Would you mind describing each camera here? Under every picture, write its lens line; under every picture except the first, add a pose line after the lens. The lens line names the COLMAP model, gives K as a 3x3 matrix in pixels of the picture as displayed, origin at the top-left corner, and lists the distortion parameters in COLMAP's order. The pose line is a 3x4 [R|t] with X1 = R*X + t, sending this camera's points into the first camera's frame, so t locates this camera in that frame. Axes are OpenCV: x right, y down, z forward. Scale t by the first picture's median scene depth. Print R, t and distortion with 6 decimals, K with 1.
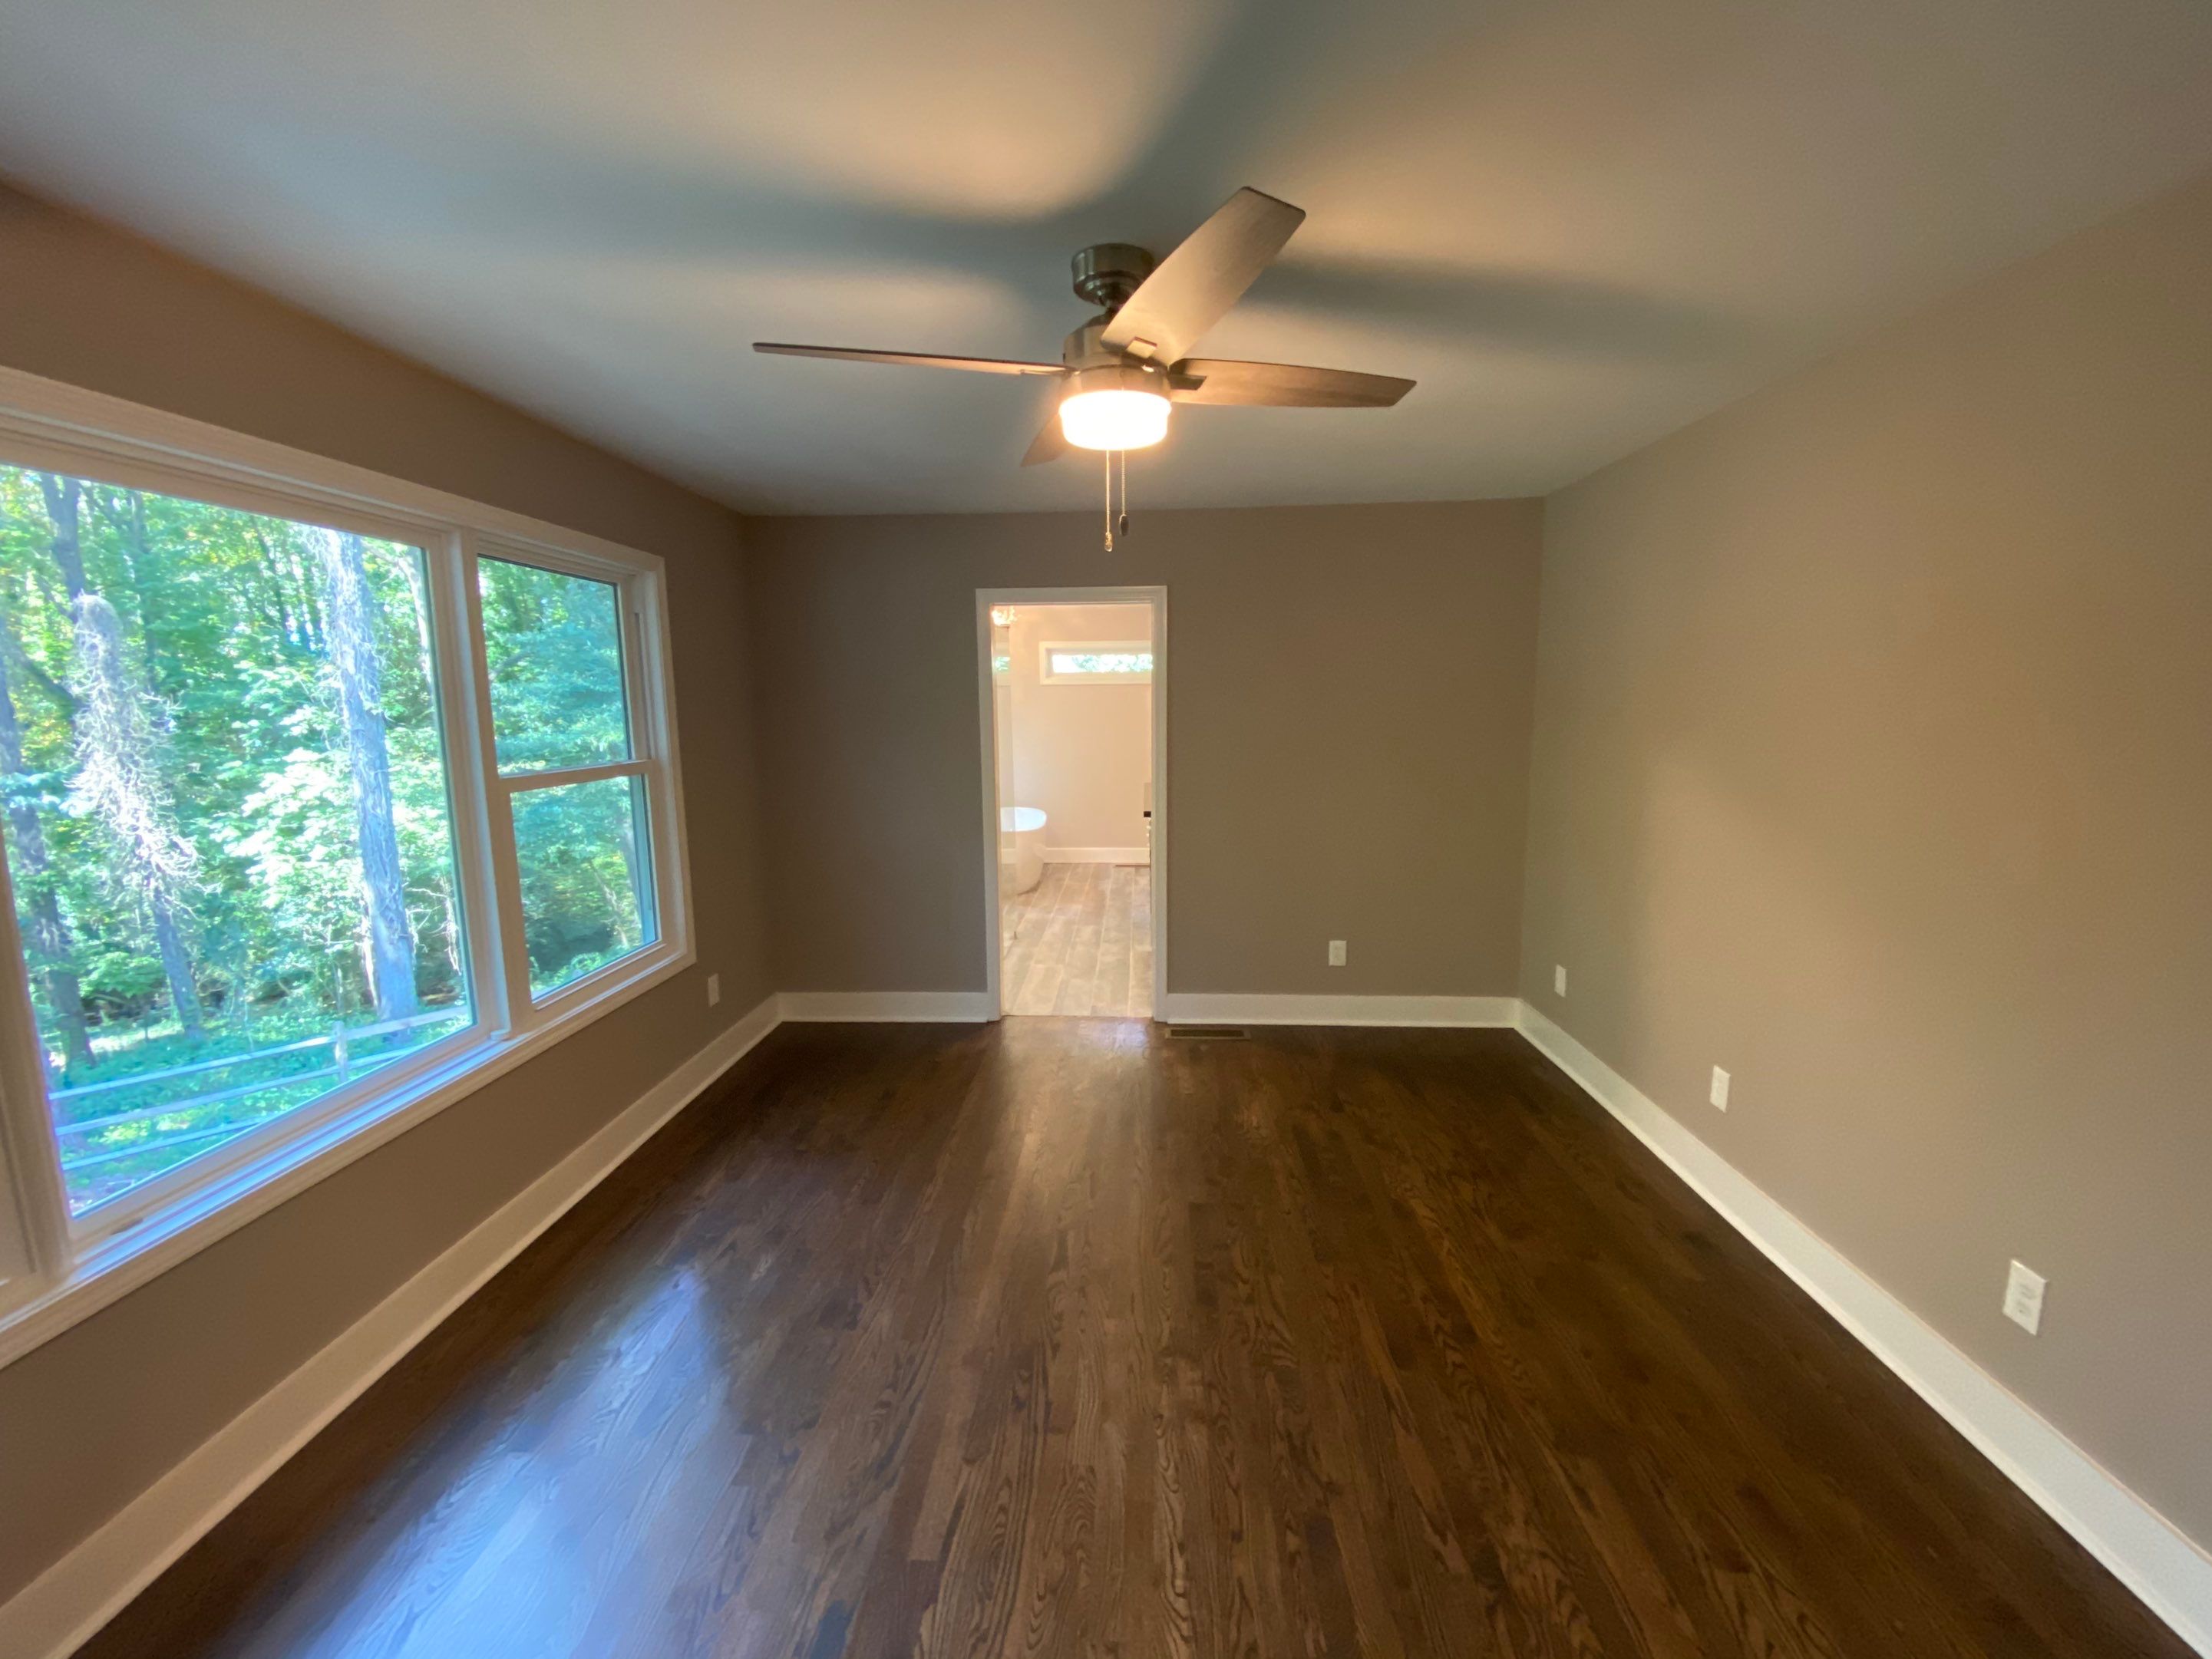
lens RADIAL K [[905.5, 0, 1108.4], [0, 905.5, 833.0], [0, 0, 1]] dist [-0.003135, -0.011561]
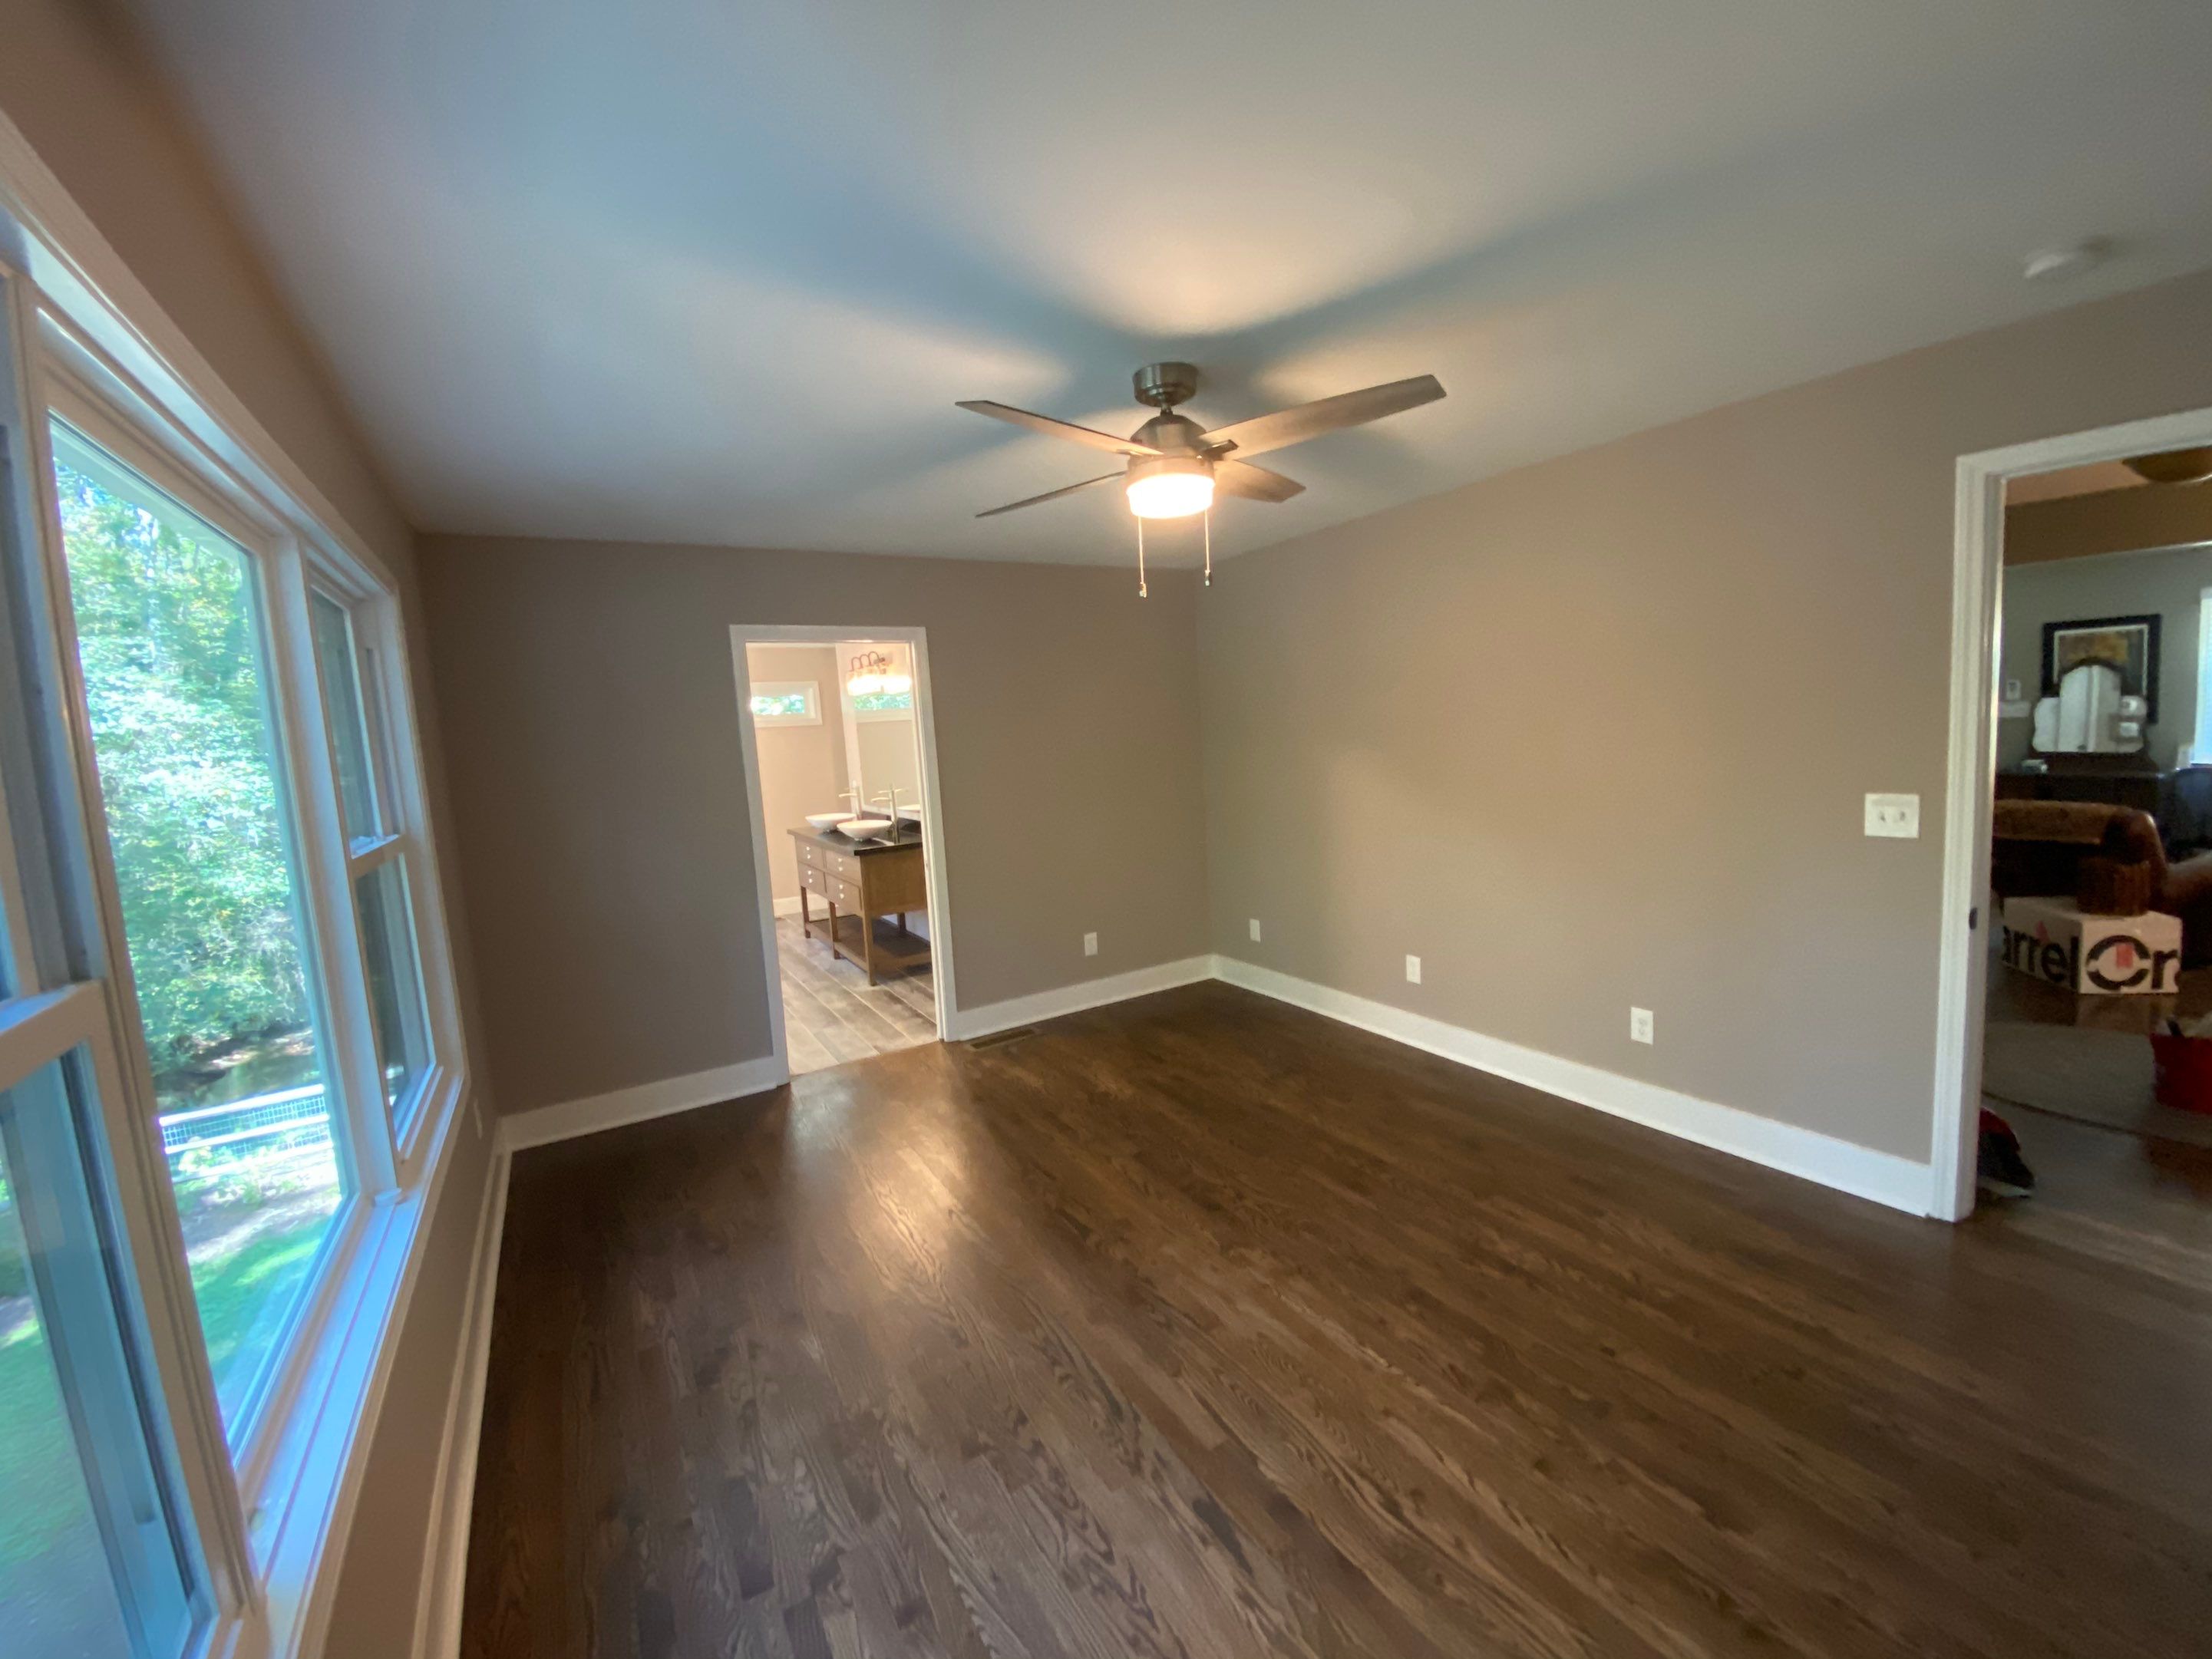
lens RADIAL K [[905.5, 0, 1095.9], [0, 905.5, 827.9], [0, 0, 1]] dist [-0.003135, -0.011561]
pose [[0.835751, -0.113710, 0.537206, -0.547016], [0.143873, 0.989492, -0.014383, 0.006410], [-0.529925, 0.089310, 0.843329, 0.014424]]
